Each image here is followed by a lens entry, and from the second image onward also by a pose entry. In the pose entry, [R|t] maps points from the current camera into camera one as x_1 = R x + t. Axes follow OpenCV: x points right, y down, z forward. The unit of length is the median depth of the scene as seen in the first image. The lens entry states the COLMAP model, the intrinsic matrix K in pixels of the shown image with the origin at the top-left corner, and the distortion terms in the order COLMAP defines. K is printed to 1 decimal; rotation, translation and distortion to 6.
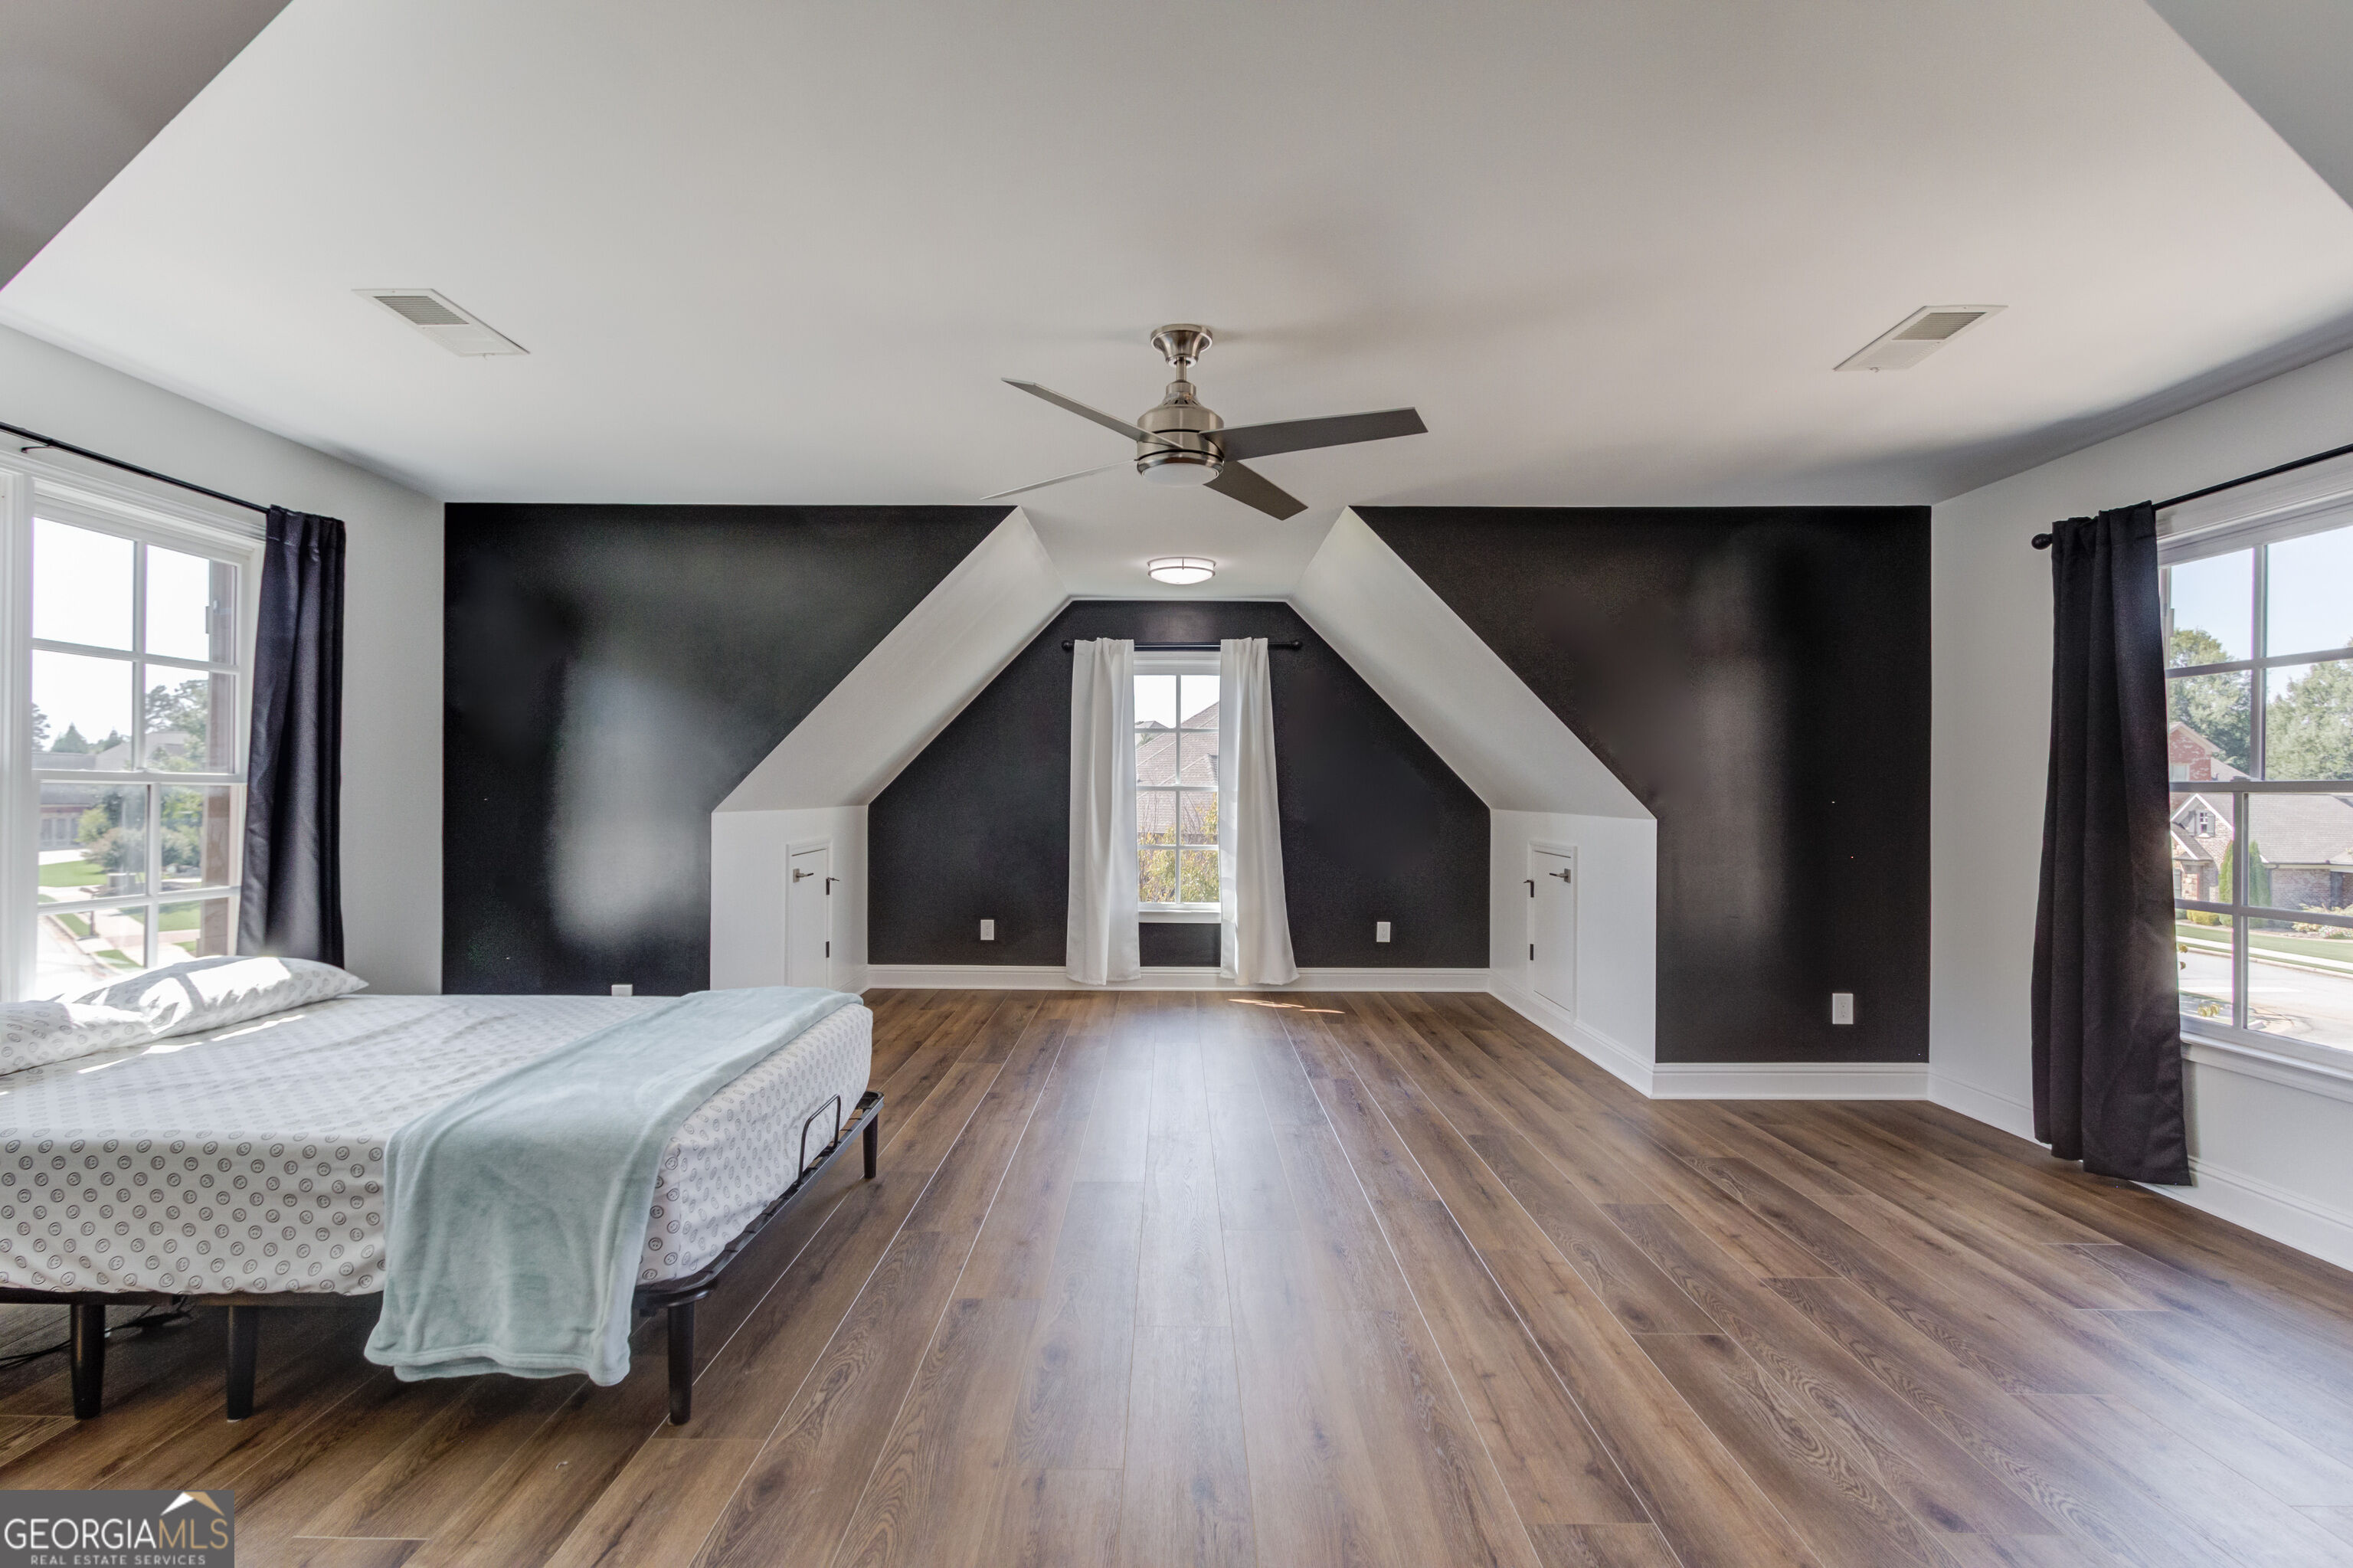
lens RADIAL K [[1135.8, 0, 1170.1], [0, 1135.8, 793.4], [0, 0, 1]] dist [-0.020675, 0.019477]
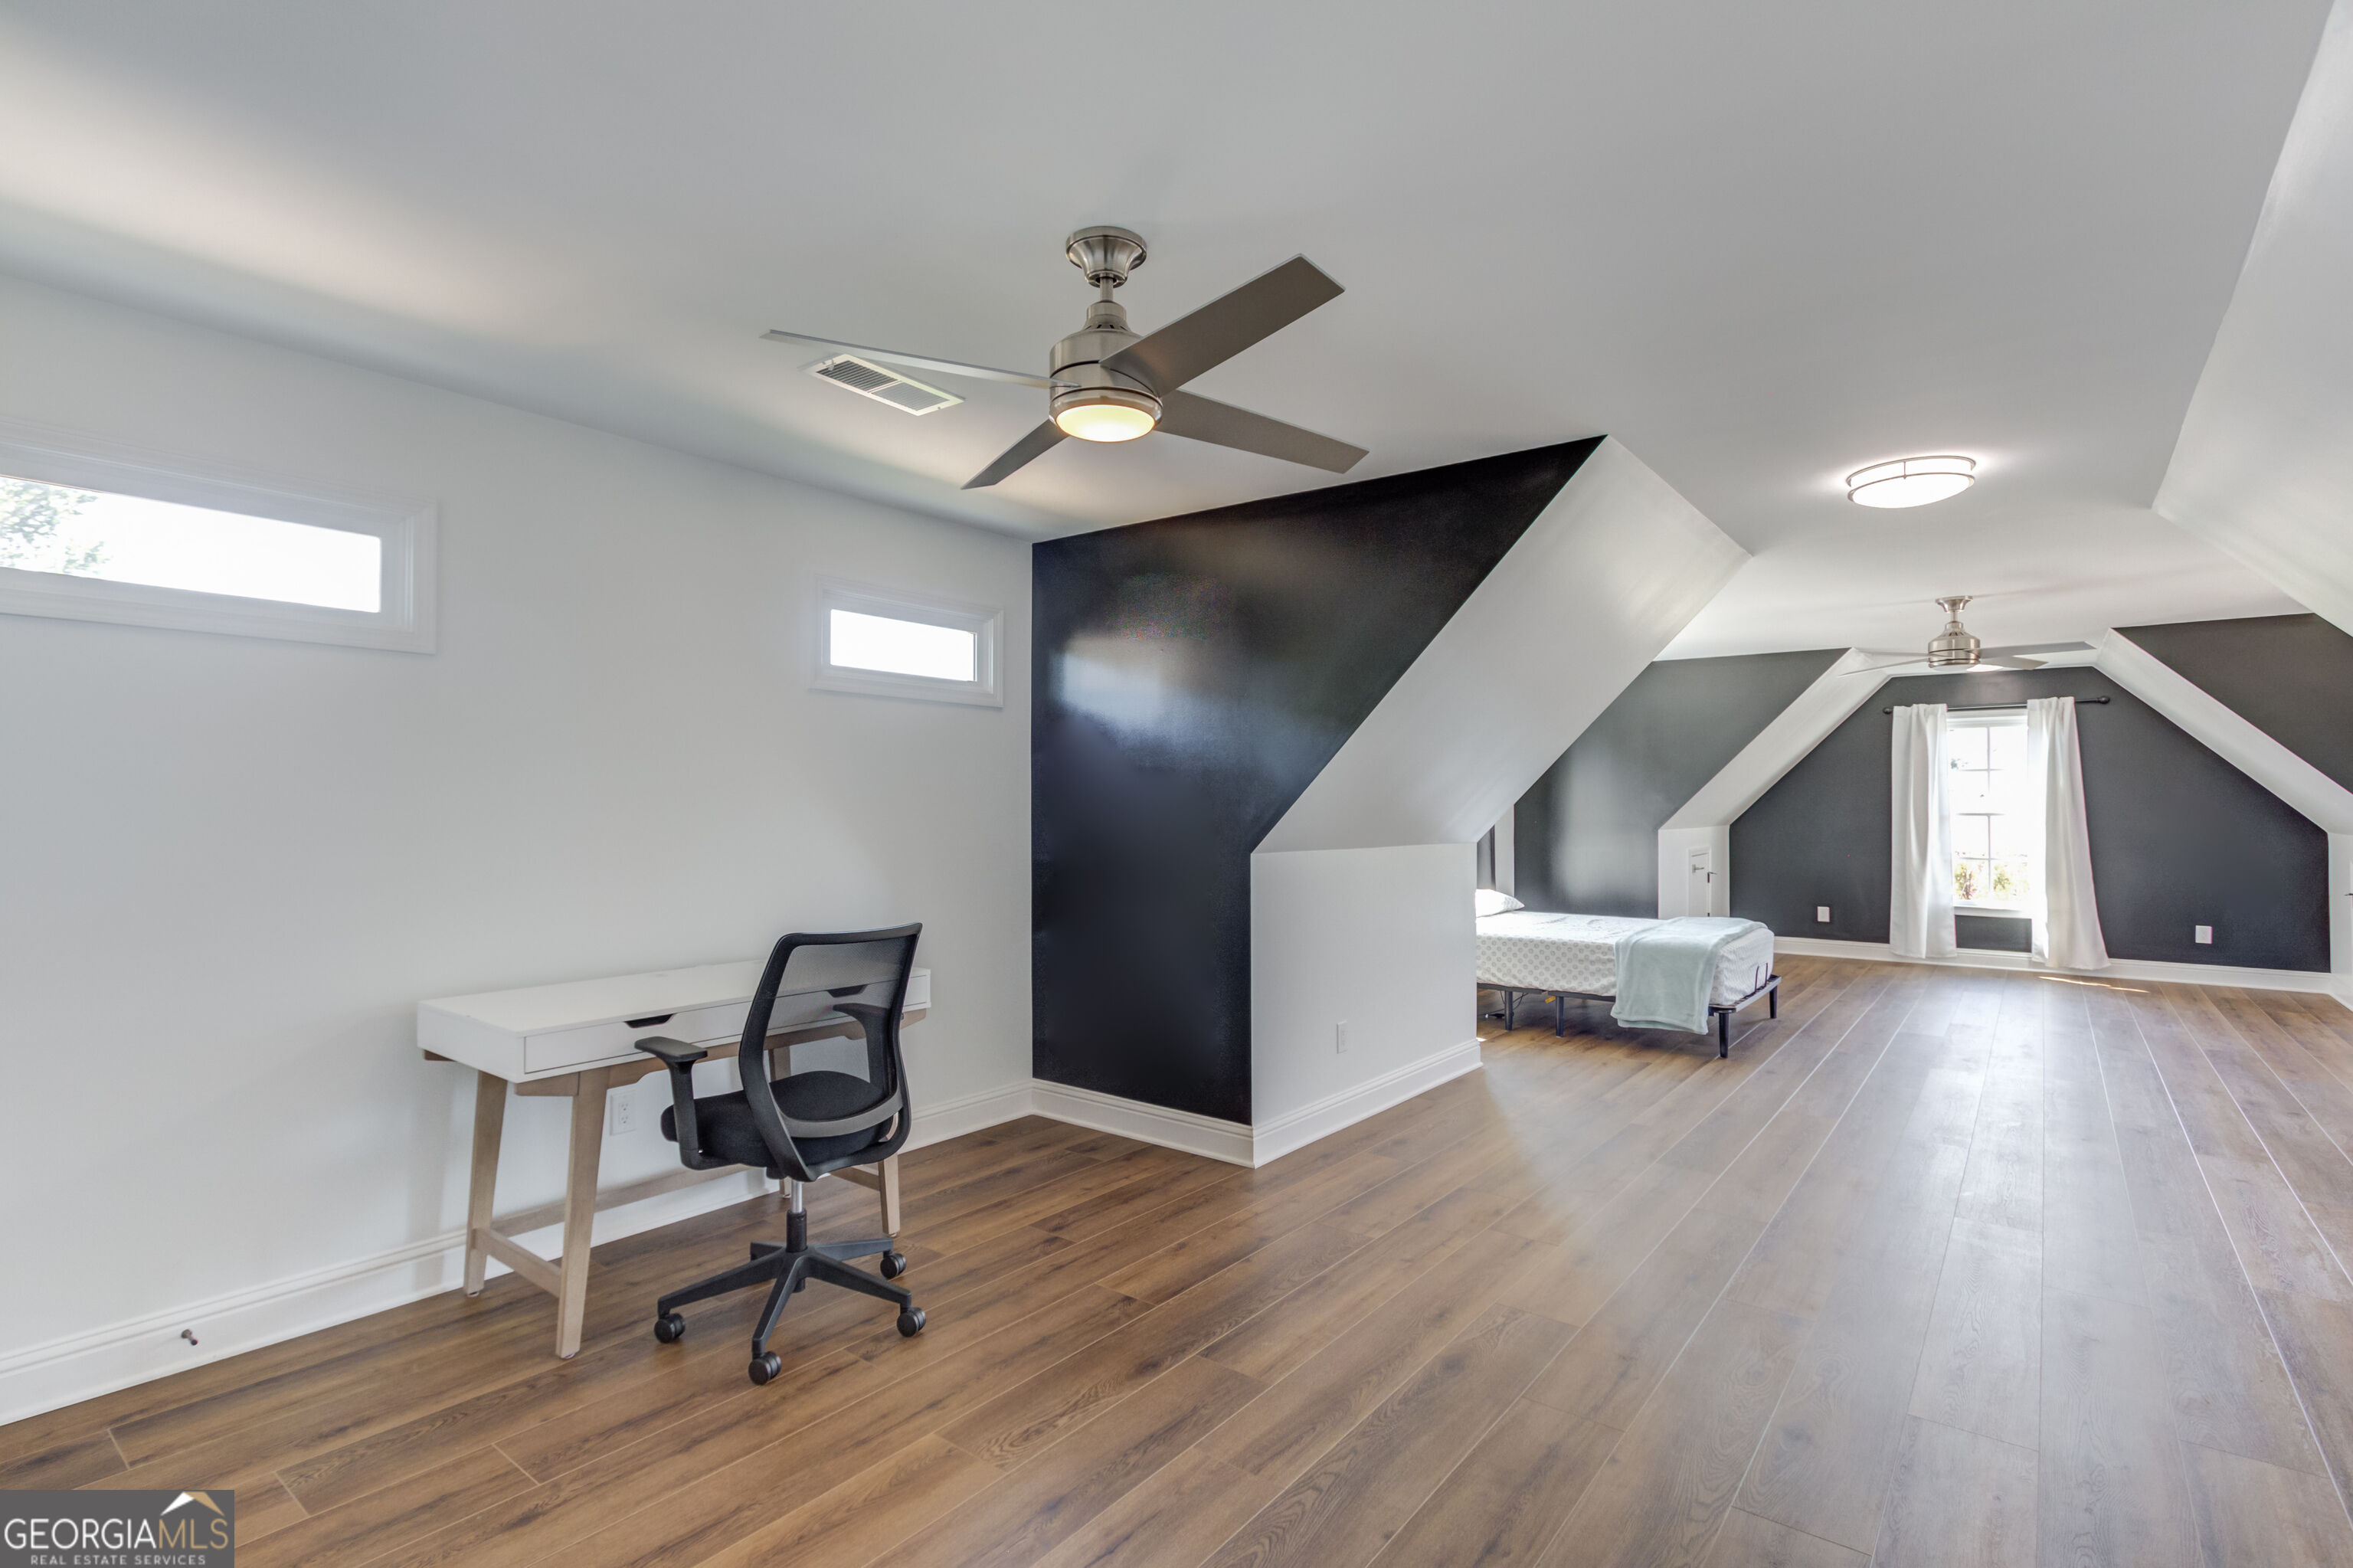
lens RADIAL K [[1135.8, 0, 1170.1], [0, 1135.8, 793.4], [0, 0, 1]] dist [-0.020675, 0.019477]
pose [[0.792649, -0.010235, -0.609593, 0.064589], [0.002018, 0.999898, -0.014164, -0.014063], [0.609675, 0.009997, 0.792588, -0.746166]]
